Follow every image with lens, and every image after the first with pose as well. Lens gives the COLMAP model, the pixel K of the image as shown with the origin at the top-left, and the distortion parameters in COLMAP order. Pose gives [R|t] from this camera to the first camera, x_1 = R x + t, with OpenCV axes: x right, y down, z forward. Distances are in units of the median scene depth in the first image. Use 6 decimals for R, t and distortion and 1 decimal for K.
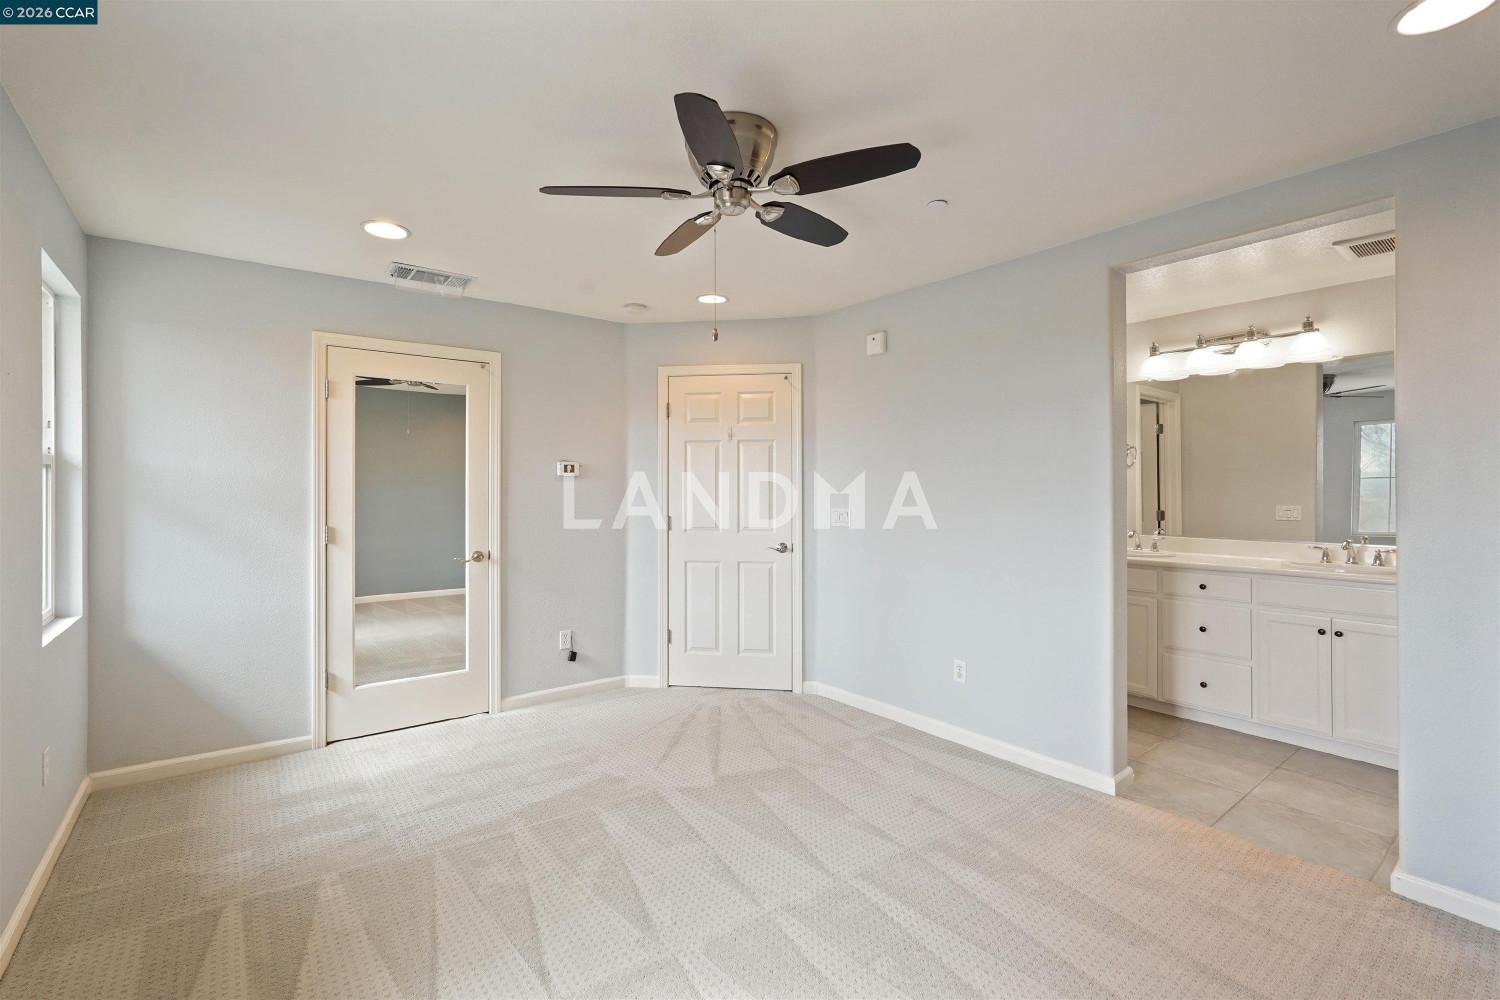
lens RADIAL K [[669.8, 0, 737.2], [0, 669.8, 488.5], [0, 0, 1]] dist [-0.009748, 0.006066]
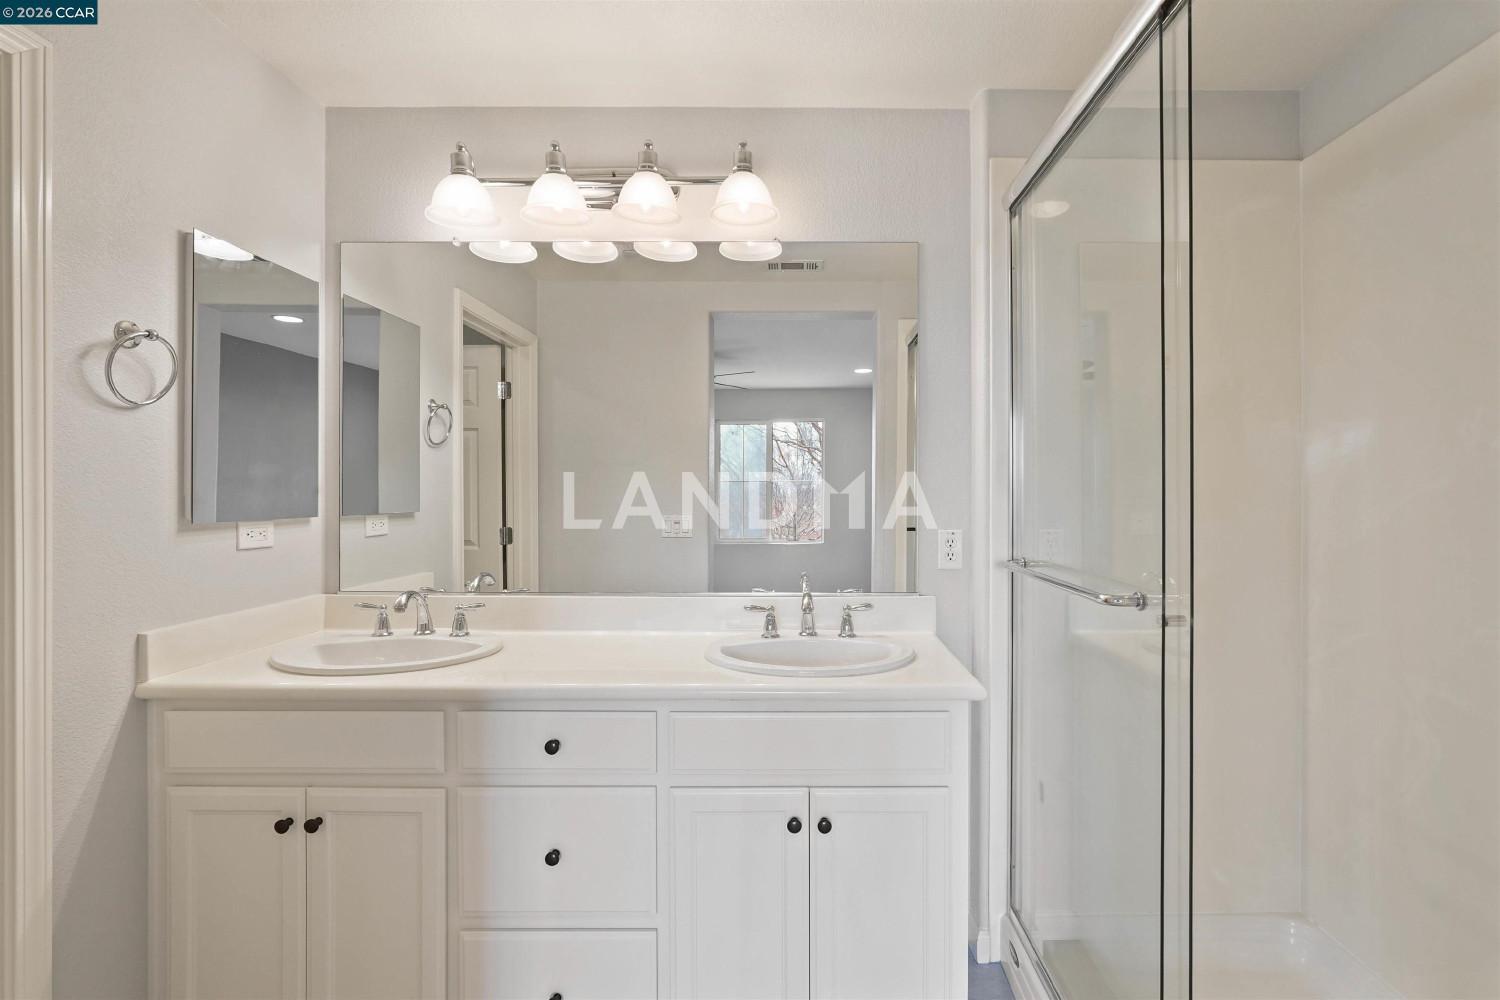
lens RADIAL K [[687.8, 0, 798.9], [0, 687.8, 493.6], [0, 0, 1]] dist [-0.000112, 0.000842]
pose [[0.607415, 0.000146, 0.794385, 0.452545], [-0.002097, 0.999997, 0.001420, 0.002497], [-0.794382, -0.002528, 0.607413, 0.625104]]
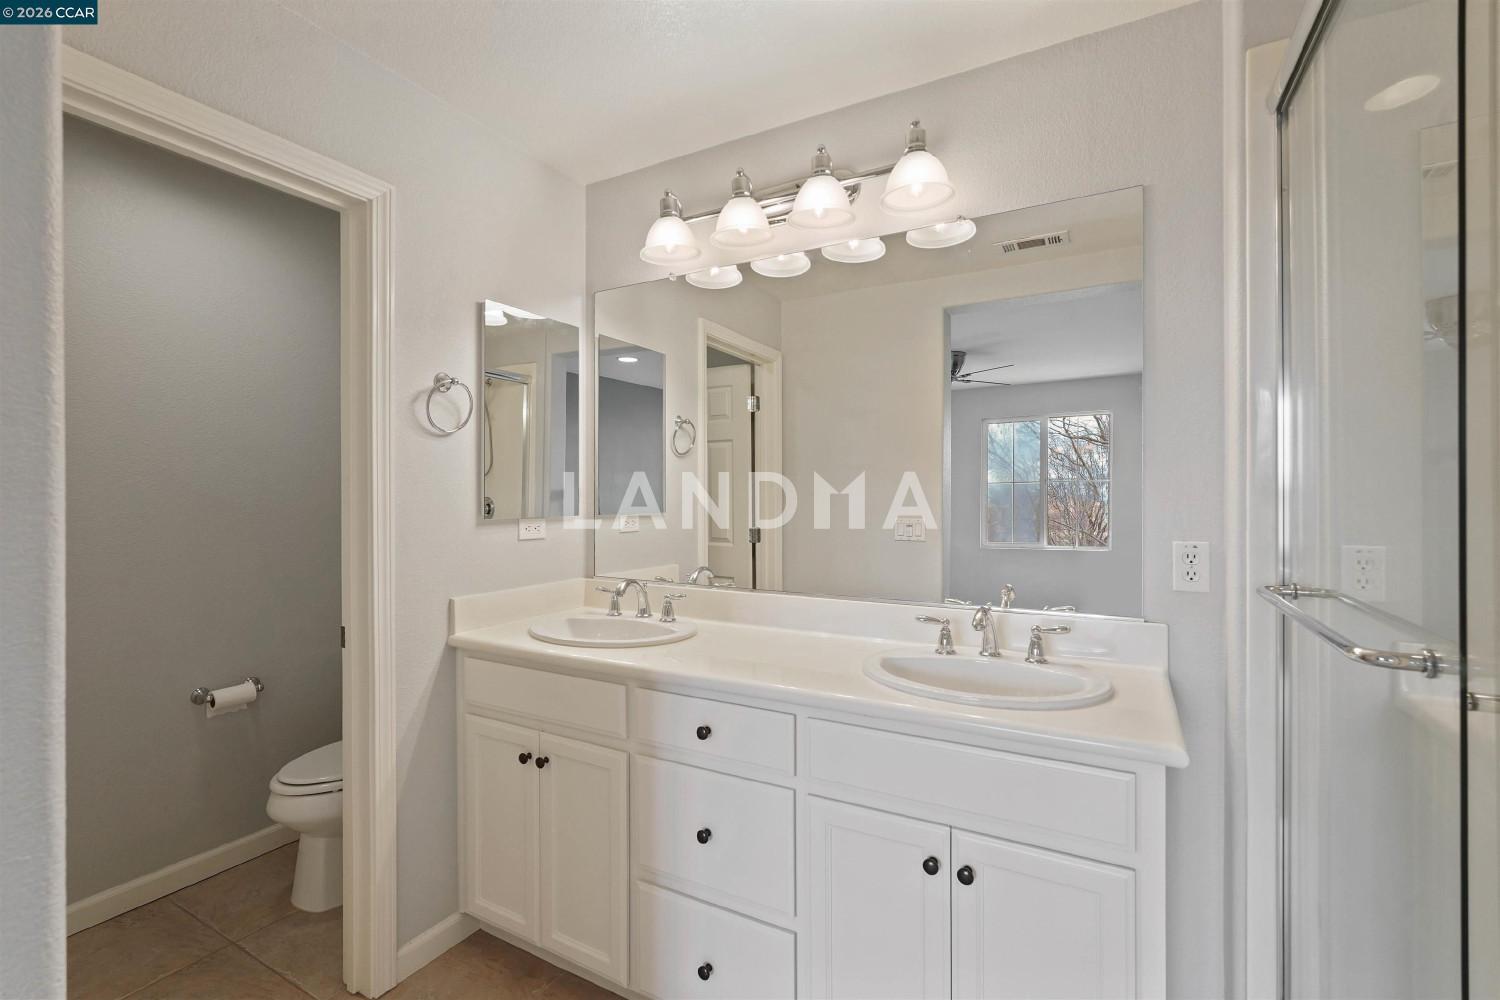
lens RADIAL K [[666.2, 0, 745.3], [0, 666.2, 498.5], [0, 0, 1]] dist [-0.002454, 0.000330]
pose [[0.917465, -0.002835, 0.397807, 0.536201], [0.000978, 0.999988, 0.004872, 0.002480], [-0.397816, -0.004081, 0.917456, 0.592657]]
